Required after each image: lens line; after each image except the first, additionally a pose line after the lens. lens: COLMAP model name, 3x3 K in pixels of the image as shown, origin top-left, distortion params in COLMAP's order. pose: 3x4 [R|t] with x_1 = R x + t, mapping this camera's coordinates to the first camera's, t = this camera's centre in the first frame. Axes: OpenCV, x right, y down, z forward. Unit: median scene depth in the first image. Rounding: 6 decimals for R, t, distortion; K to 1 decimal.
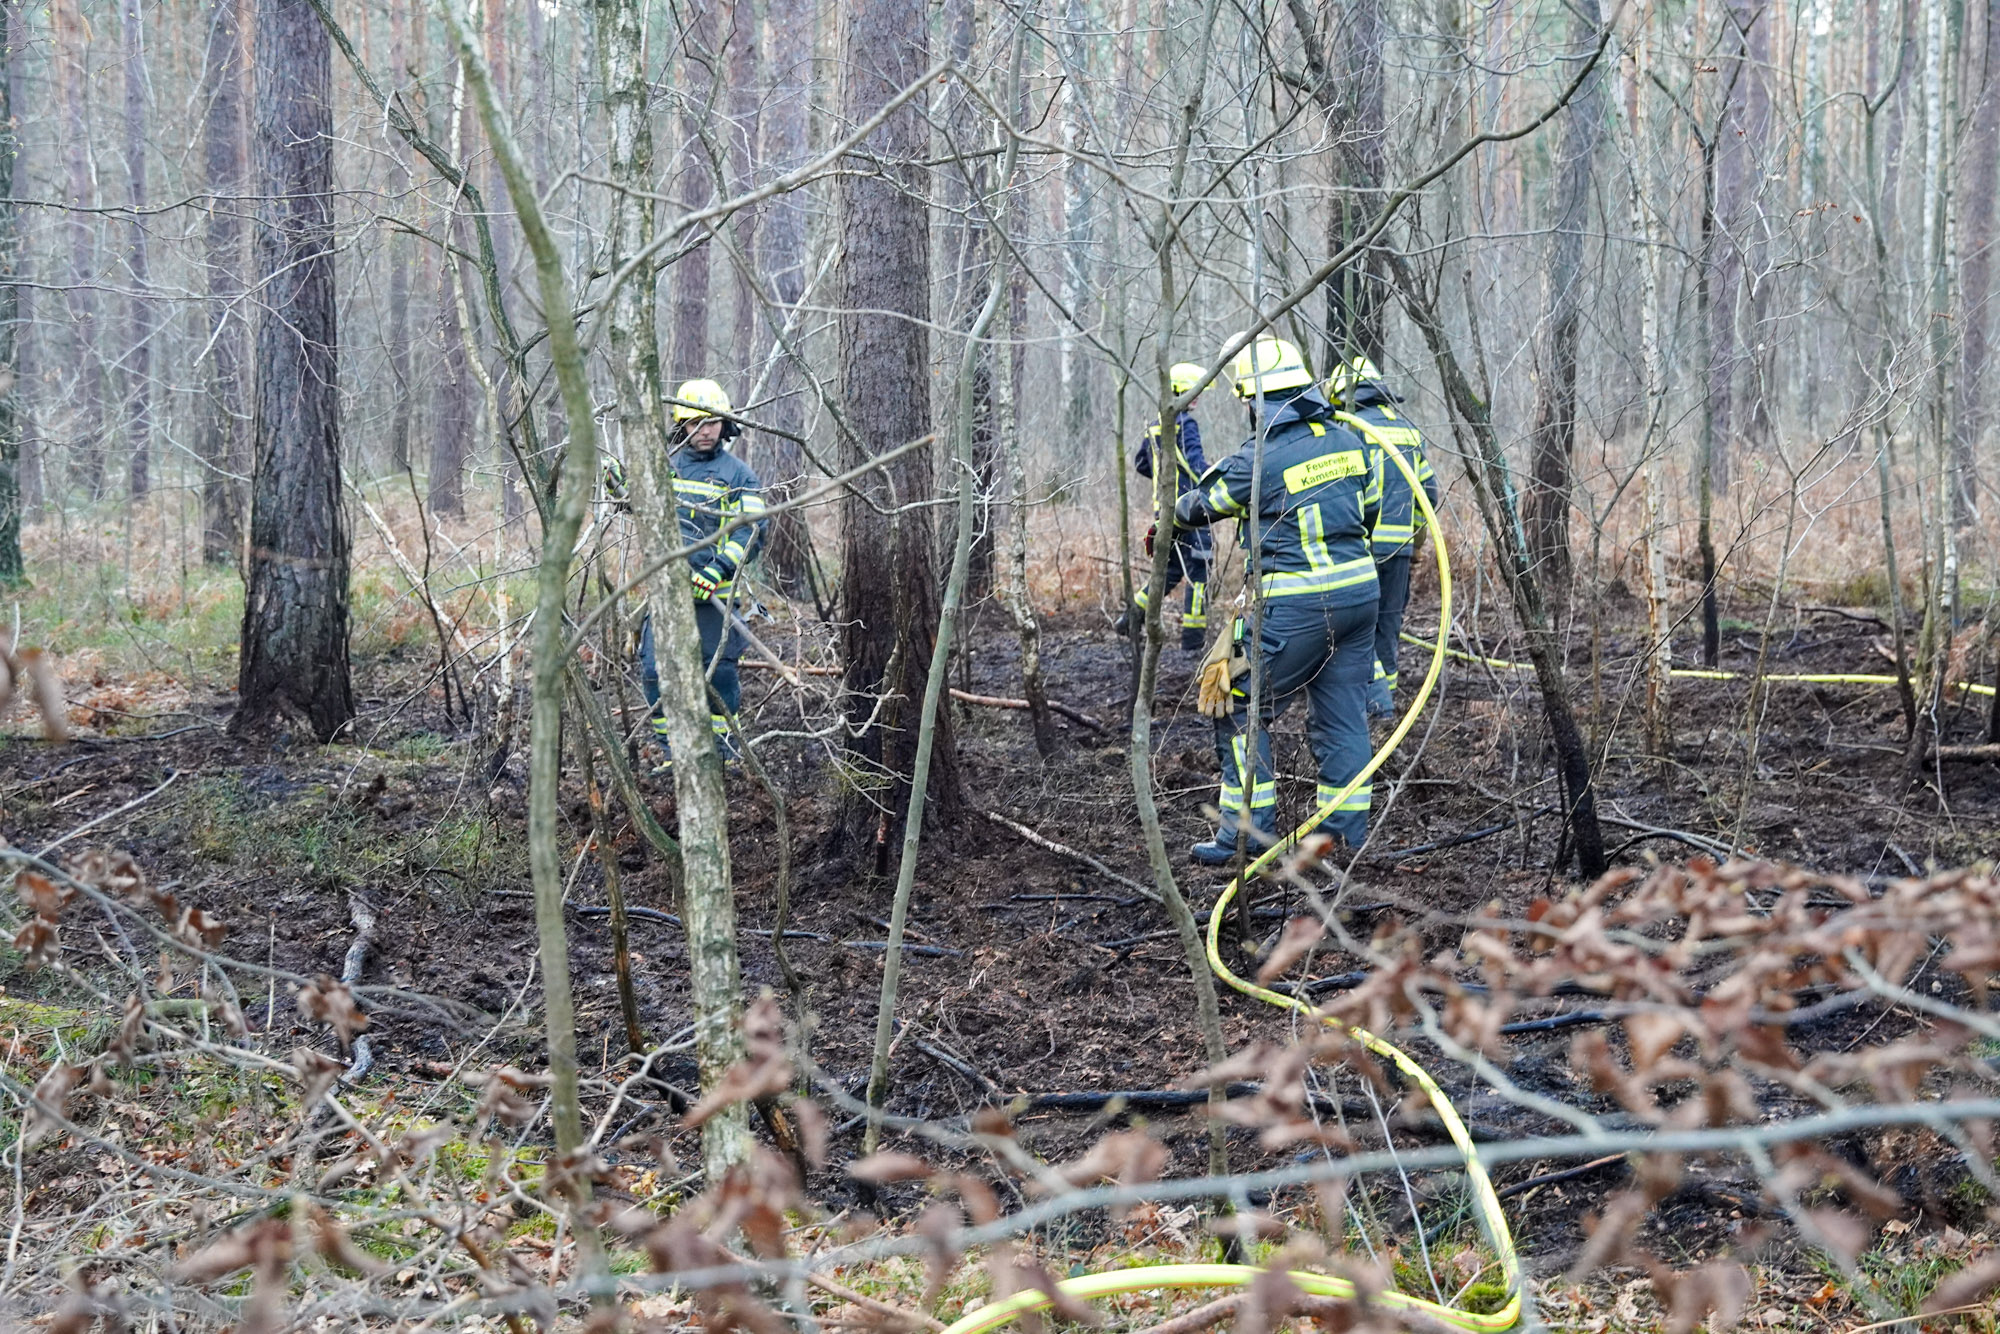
lens RADIAL K [[3003.7, 0, 1000.0], [0, 3003.7, 665.9], [0, 0, 1]] dist [-0.222002, 0.000000]
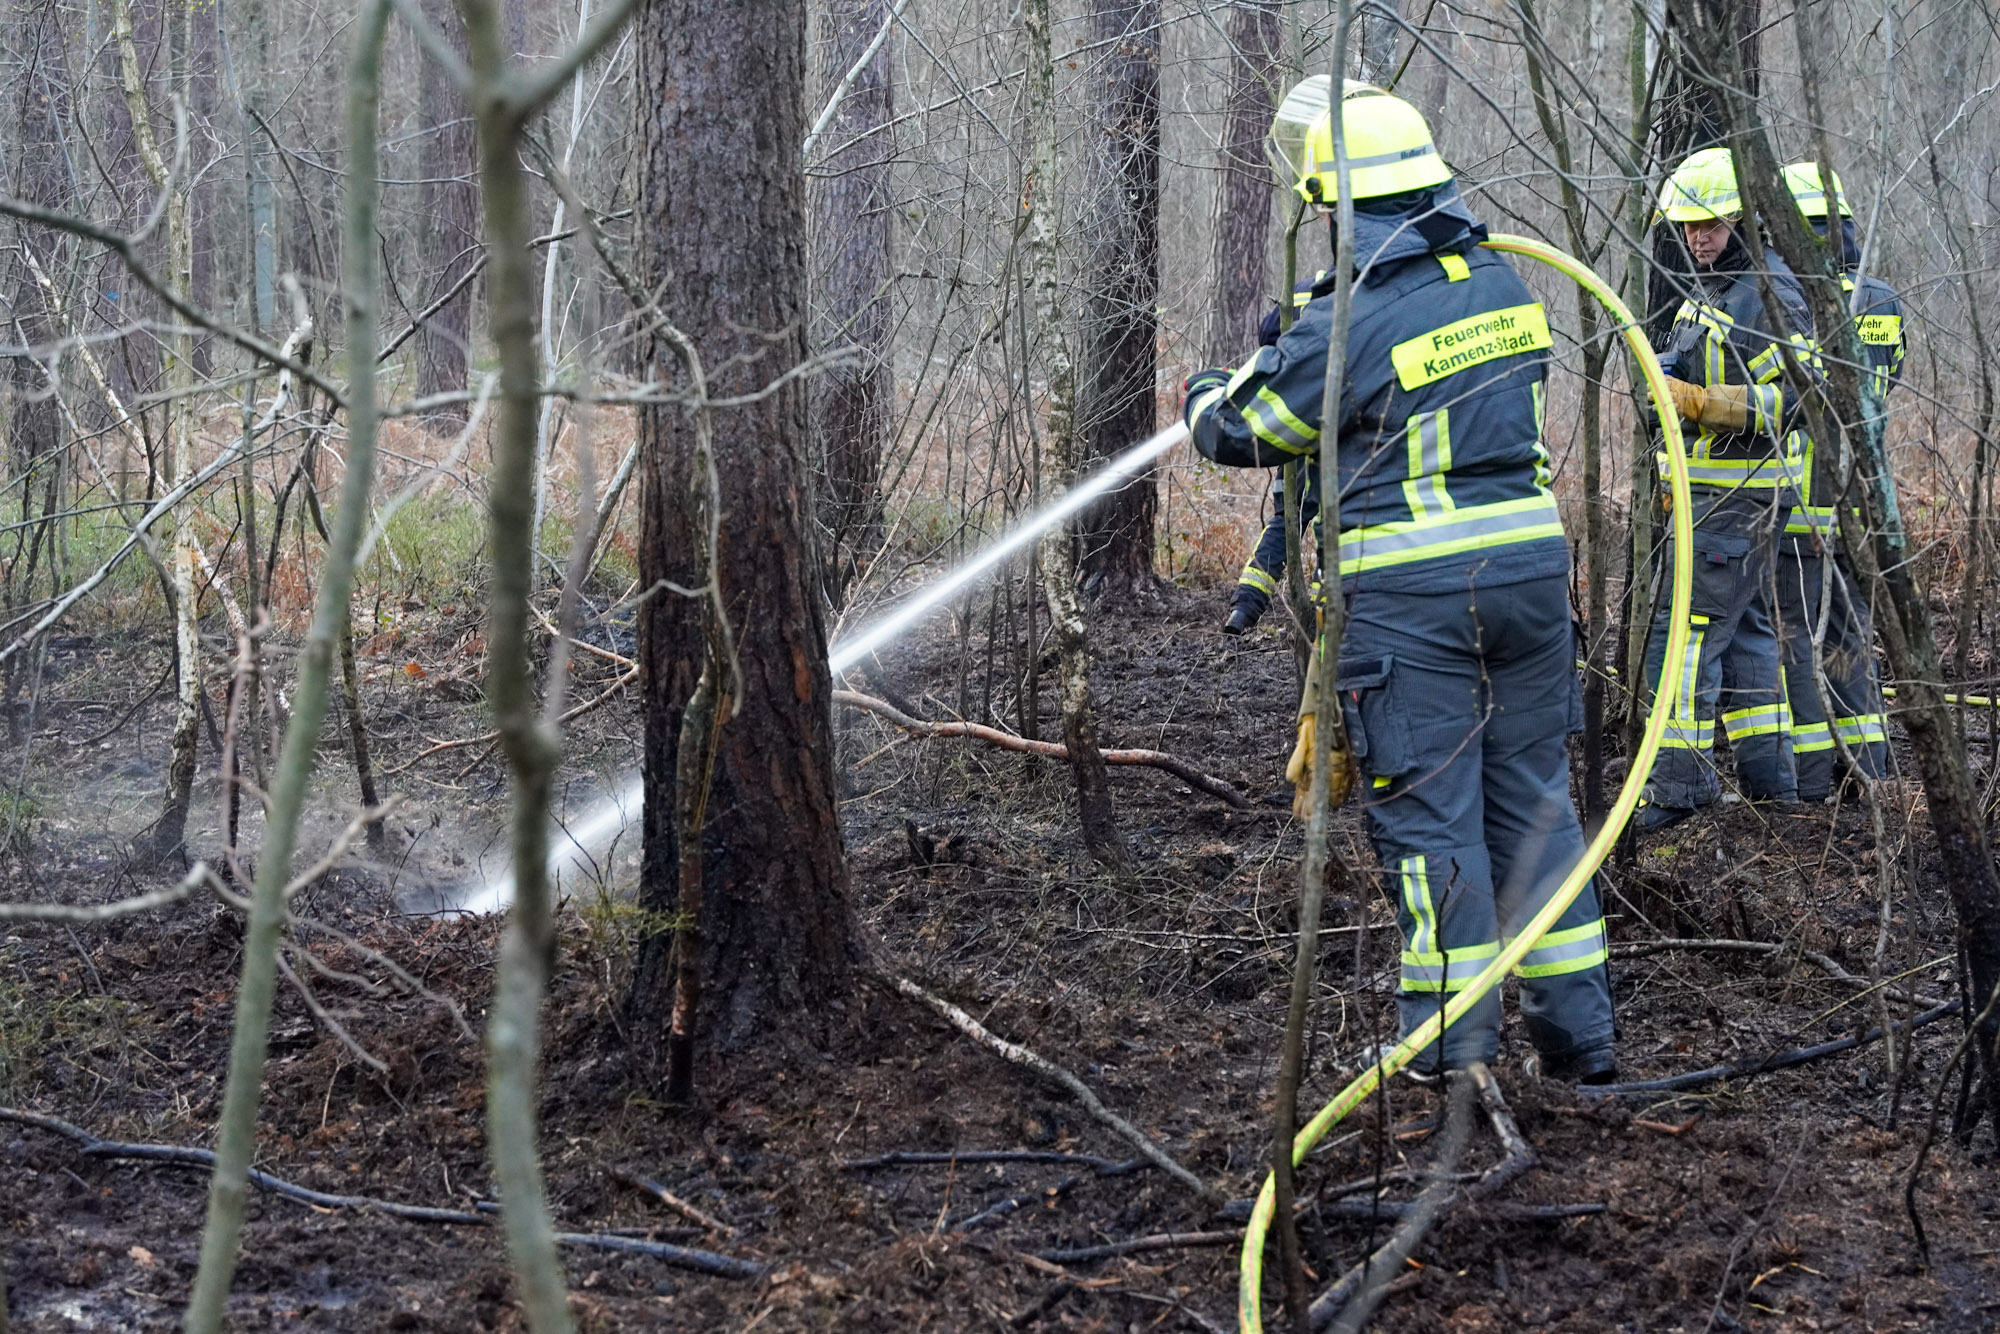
lens RADIAL K [[4135.7, 0, 999.8], [0, 4135.7, 667.9], [0, 0, 1]] dist [-0.050143, 0.000000]
pose [[0.996534, 0.029469, -0.077797, 0.075830], [-0.029106, 0.999560, 0.005803, -0.013178], [0.077934, -0.003518, 0.996952, 0.270013]]
